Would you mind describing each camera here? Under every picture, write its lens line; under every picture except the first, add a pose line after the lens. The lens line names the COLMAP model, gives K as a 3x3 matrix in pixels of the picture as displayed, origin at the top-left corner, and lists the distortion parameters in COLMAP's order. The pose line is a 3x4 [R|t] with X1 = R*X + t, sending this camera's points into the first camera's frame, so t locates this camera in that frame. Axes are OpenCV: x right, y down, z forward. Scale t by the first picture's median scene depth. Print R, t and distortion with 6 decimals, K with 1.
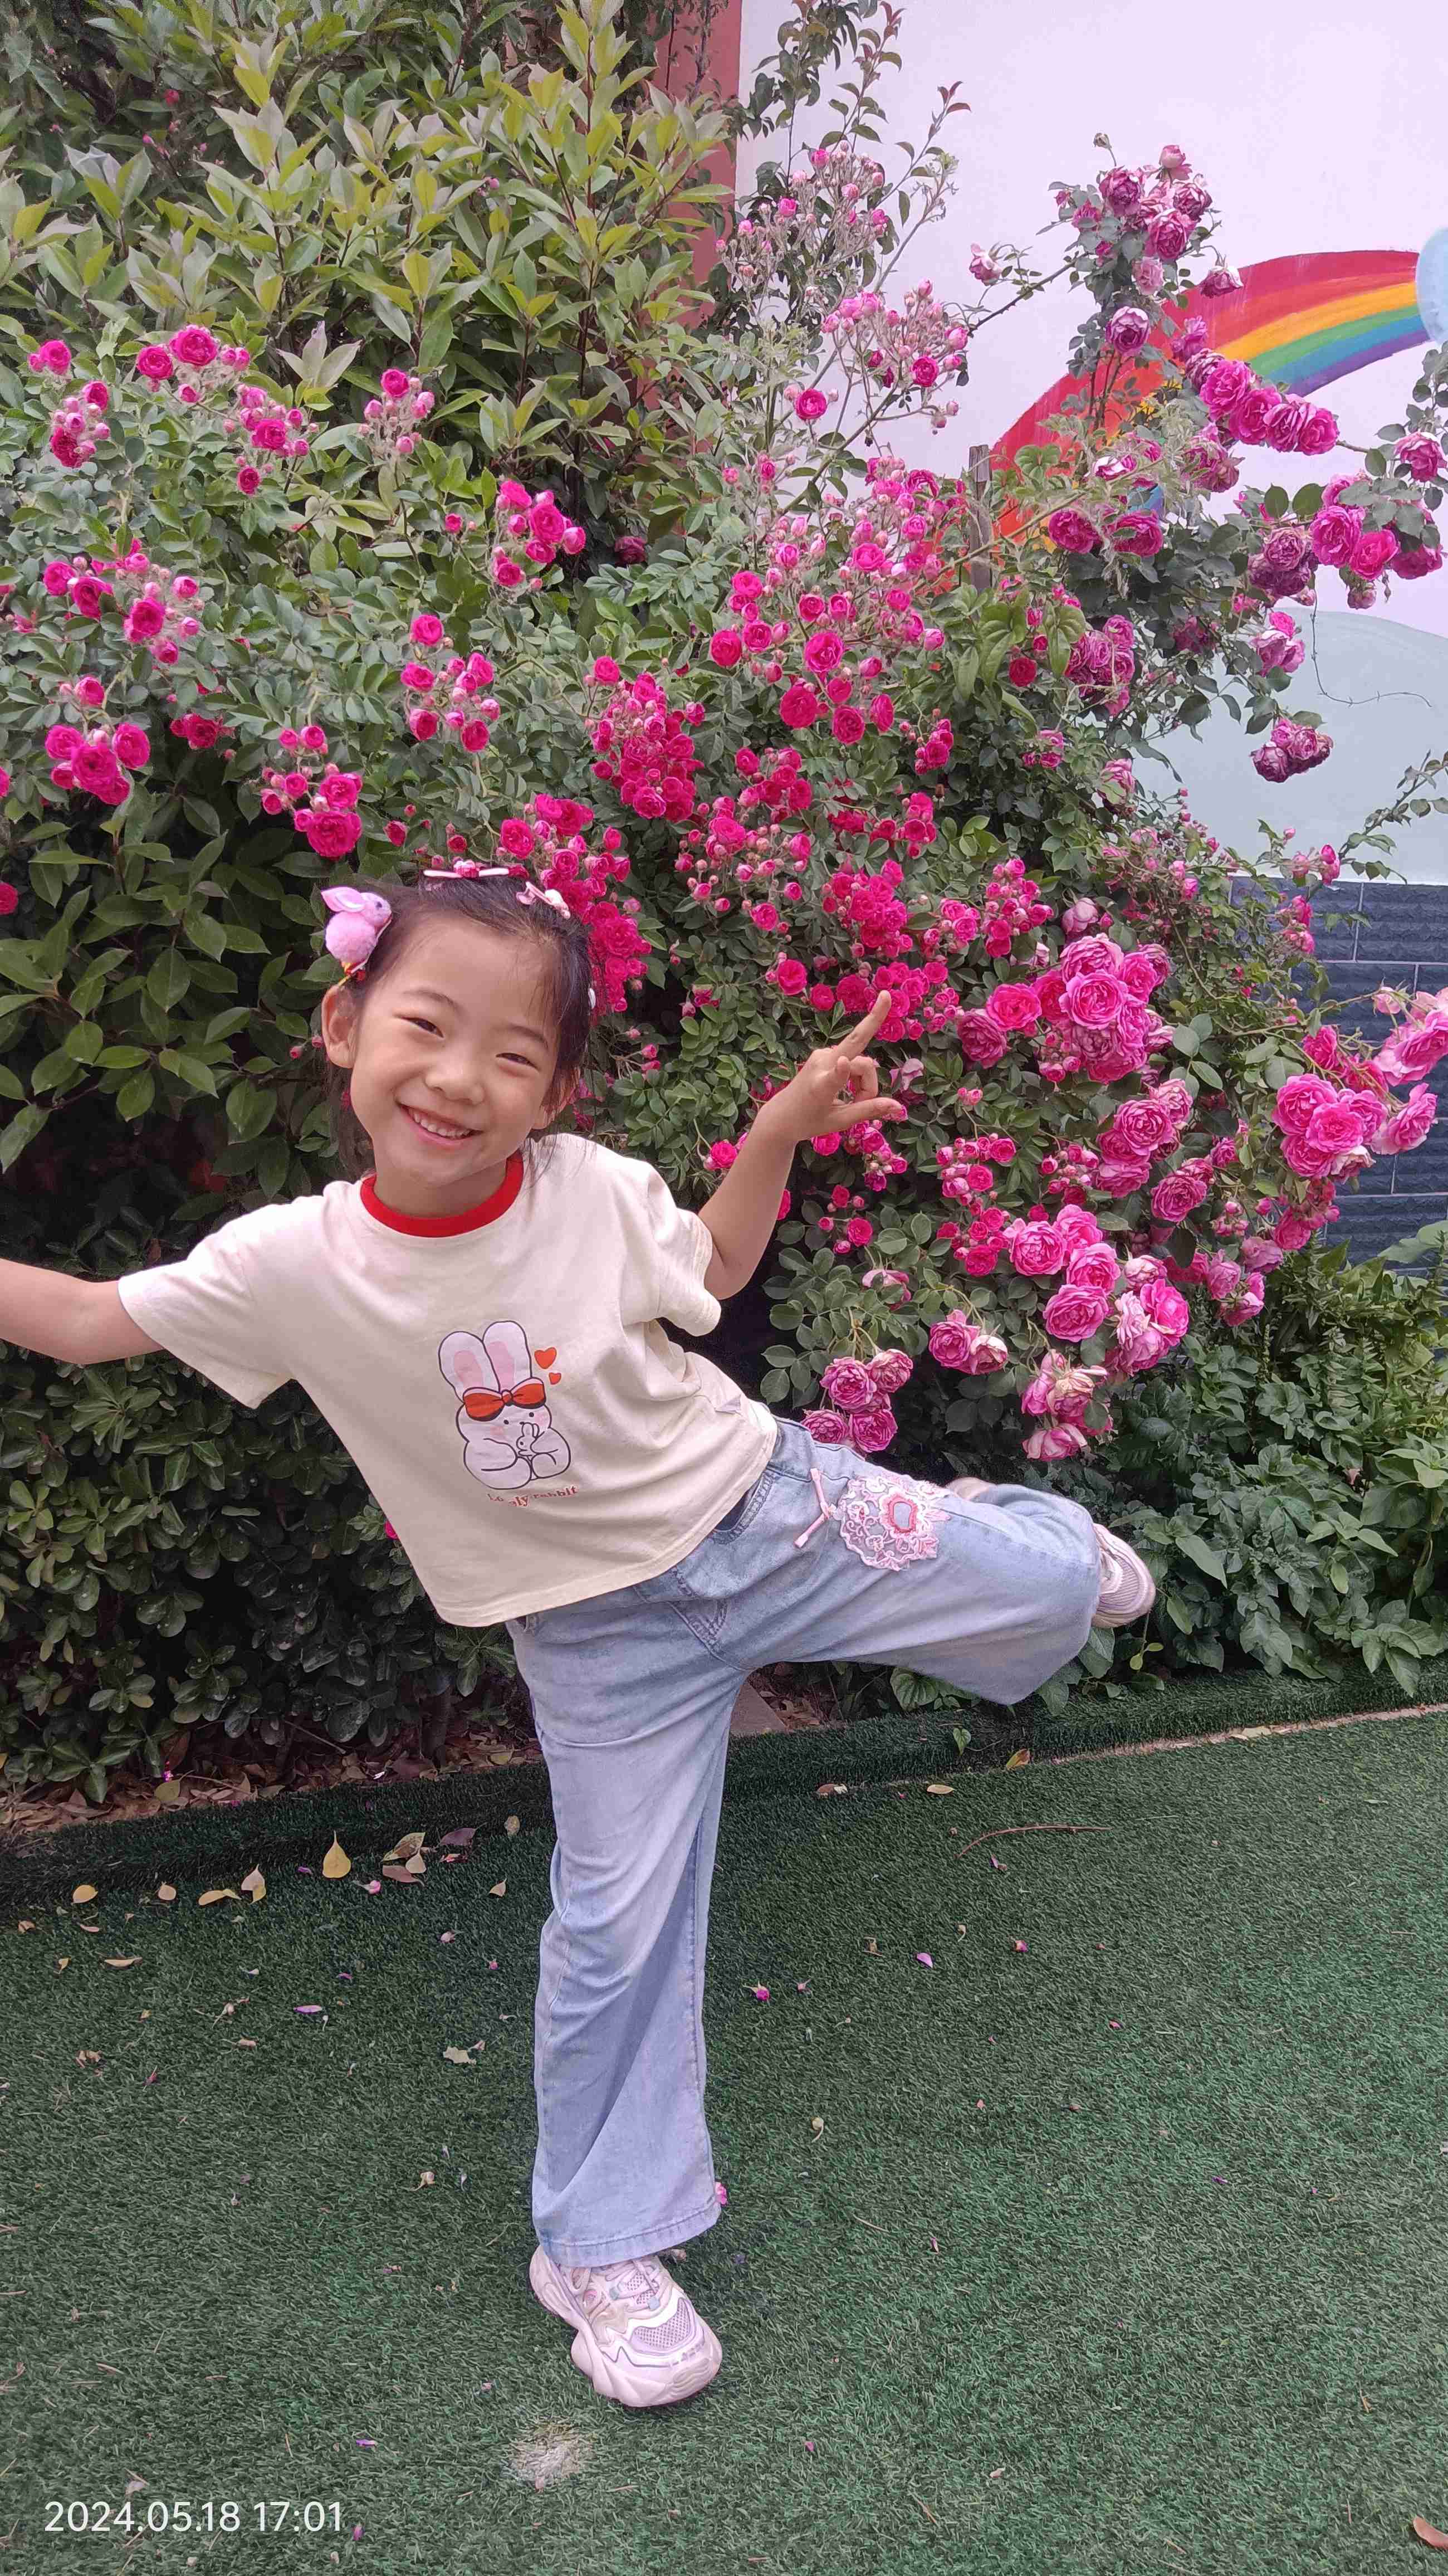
lens RADIAL K [[1994.3, 0, 707.5], [0, 1994.3, 1296.3], [0, 0, 1]] dist [0.098412, -0.222104]
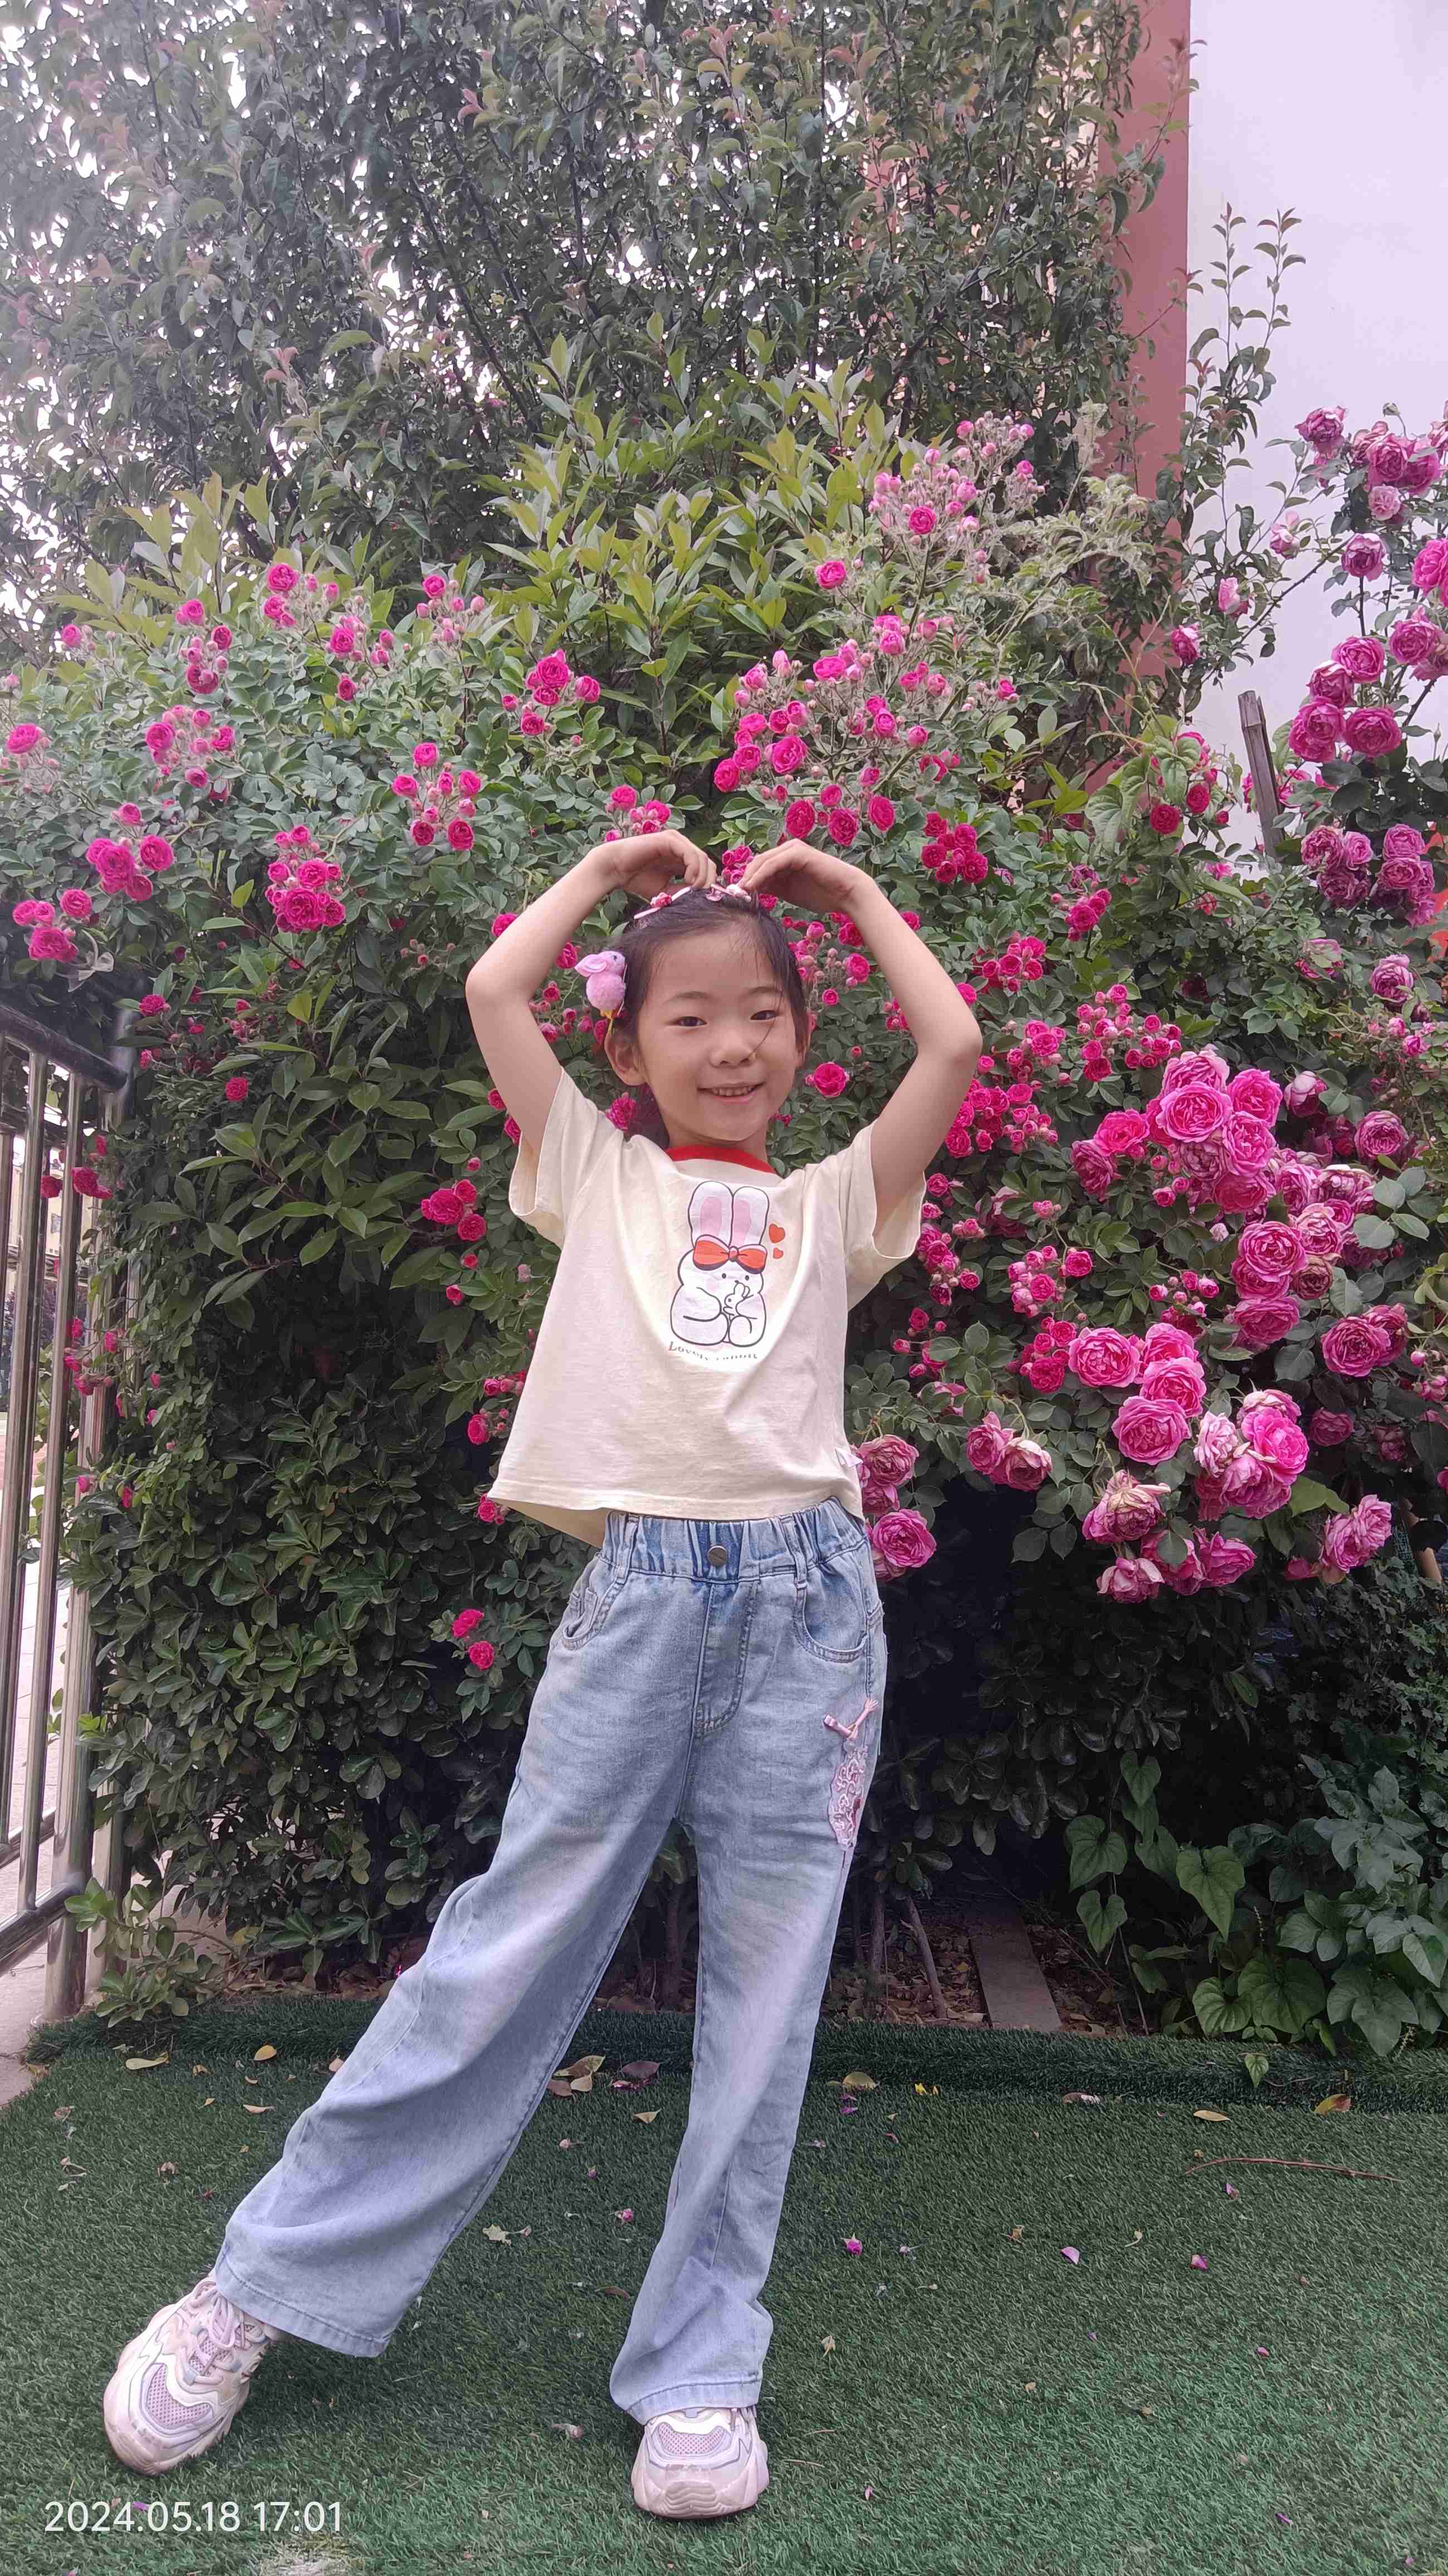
lens RADIAL K [[1994.3, 0, 707.5], [0, 1994.3, 1296.3], [0, 0, 1]] dist [0.098412, -0.222104]
pose [[0.906532, -0.037798, -0.420442, 0.346742], [-0.080717, 0.962086, -0.260530, 0.180733], [0.414349, 0.270116, 0.869110, 0.105295]]
